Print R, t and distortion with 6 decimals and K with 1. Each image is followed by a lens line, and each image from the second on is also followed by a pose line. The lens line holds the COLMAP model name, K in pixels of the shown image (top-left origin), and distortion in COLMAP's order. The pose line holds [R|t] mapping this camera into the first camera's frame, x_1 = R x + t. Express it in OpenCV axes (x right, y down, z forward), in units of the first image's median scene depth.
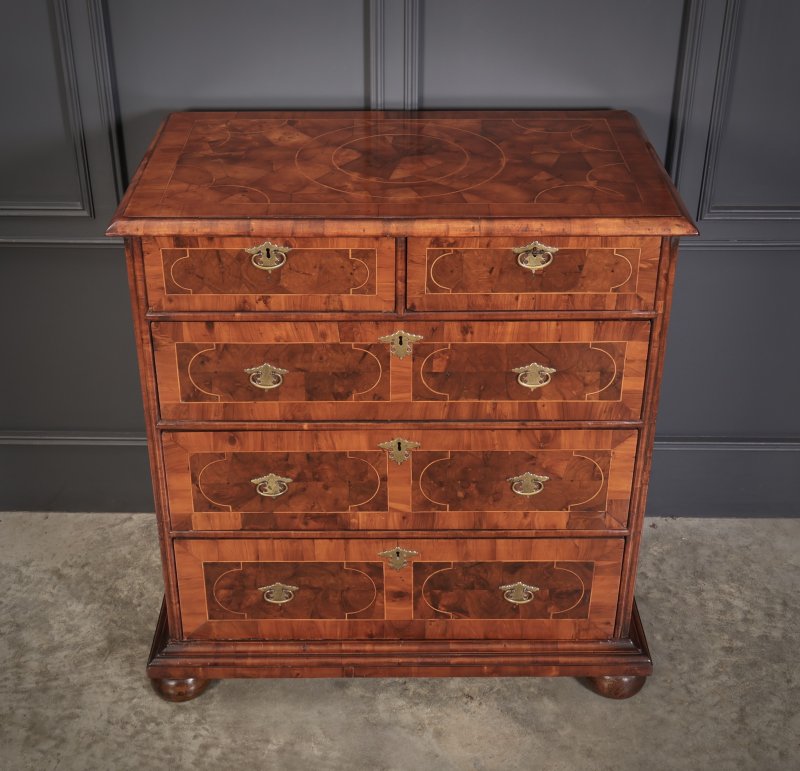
lens RADIAL K [[1198.7, 0, 381.1], [0, 1198.7, 331.3], [0, 0, 1]] dist [0.010120, 0.000000]
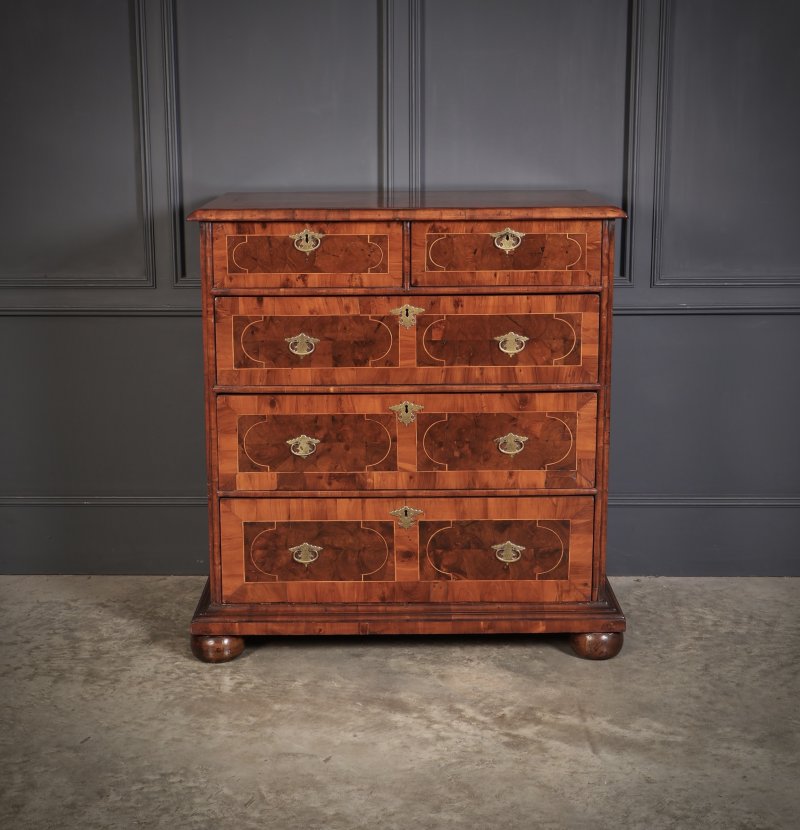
lens RADIAL K [[1478.6, 0, 378.9], [0, 1478.6, 407.8], [0, 0, 1]] dist [0.011429, 0.000000]
pose [[0.999979, -0.001257, -0.006390, -0.003478], [-0.000651, 0.956975, -0.290171, 0.501799], [0.006479, 0.290169, 0.956954, -0.437236]]
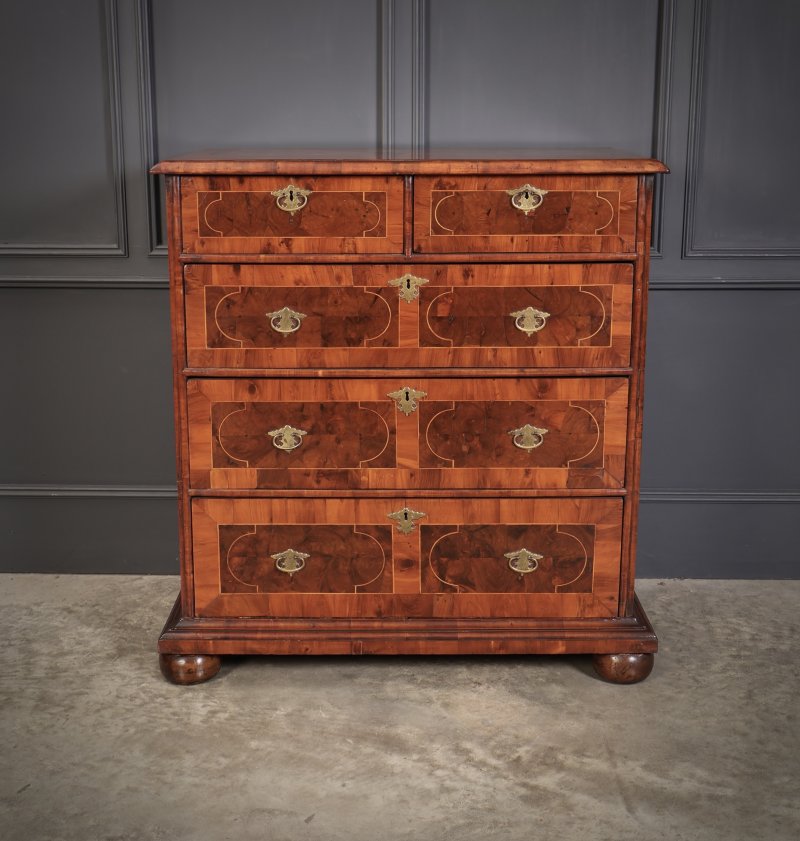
lens RADIAL K [[1311.1, 0, 381.0], [0, 1311.1, 413.2], [0, 0, 1]] dist [-0.007674, 0.000000]
pose [[0.999953, 0.004088, -0.008805, 0.002026], [-0.006284, 0.963931, -0.266078, 0.392794], [0.007399, 0.266121, 0.963911, -0.118417]]
